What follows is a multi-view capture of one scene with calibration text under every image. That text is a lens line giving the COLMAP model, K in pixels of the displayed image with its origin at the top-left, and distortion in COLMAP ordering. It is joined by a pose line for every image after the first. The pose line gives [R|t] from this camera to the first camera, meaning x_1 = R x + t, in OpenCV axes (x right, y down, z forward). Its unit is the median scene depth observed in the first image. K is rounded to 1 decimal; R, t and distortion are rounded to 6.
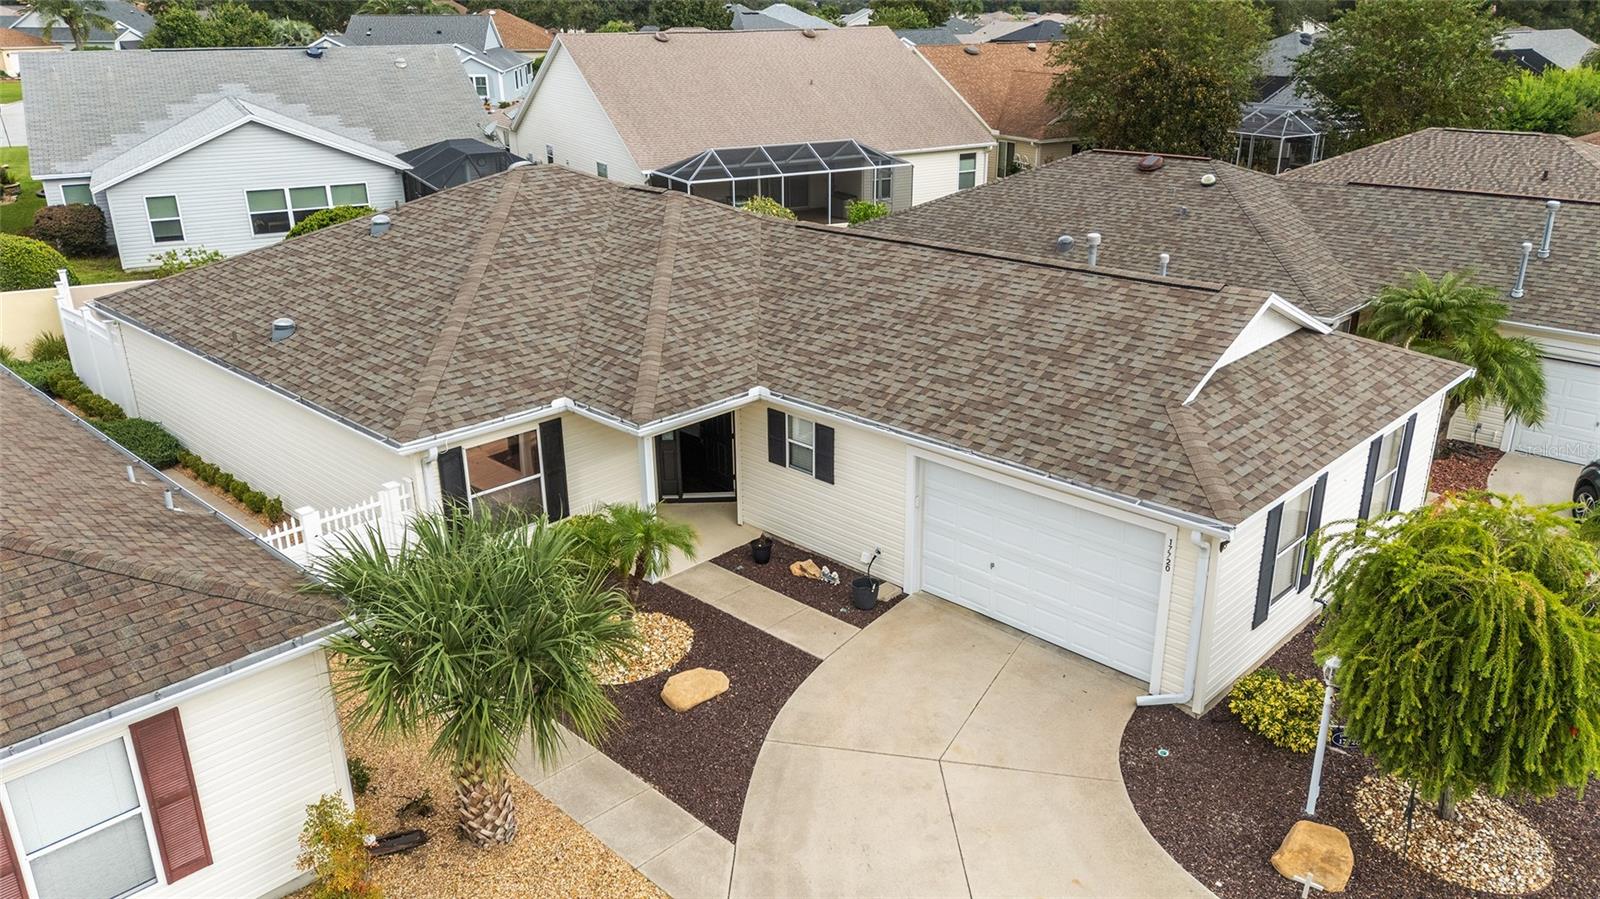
lens RADIAL K [[1180.5, 0, 800.0], [0, 1180.5, 449.5], [0, 0, 1]] dist [0.104502, -0.083872]
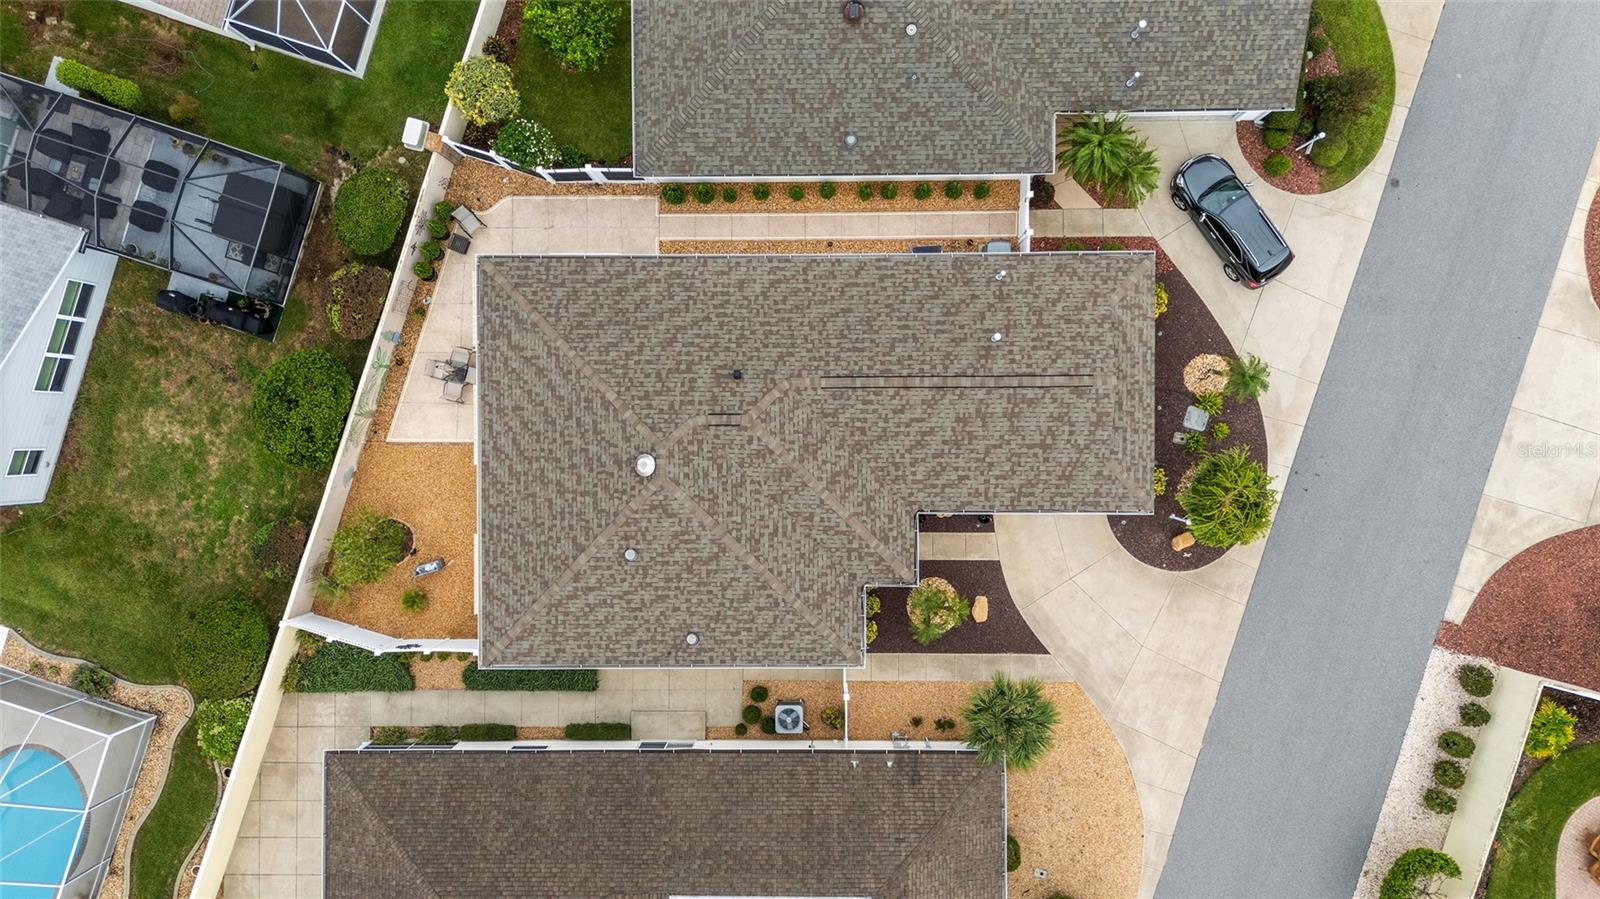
lens RADIAL K [[1180.5, 0, 800.0], [0, 1180.5, 449.5], [0, 0, 1]] dist [0.104502, -0.083872]
pose [[0.717221, -0.696610, -0.018127, -0.075955], [0.265071, 0.248671, 0.931612, -2.348968], [-0.644462, -0.672976, 0.363003, 0.497994]]
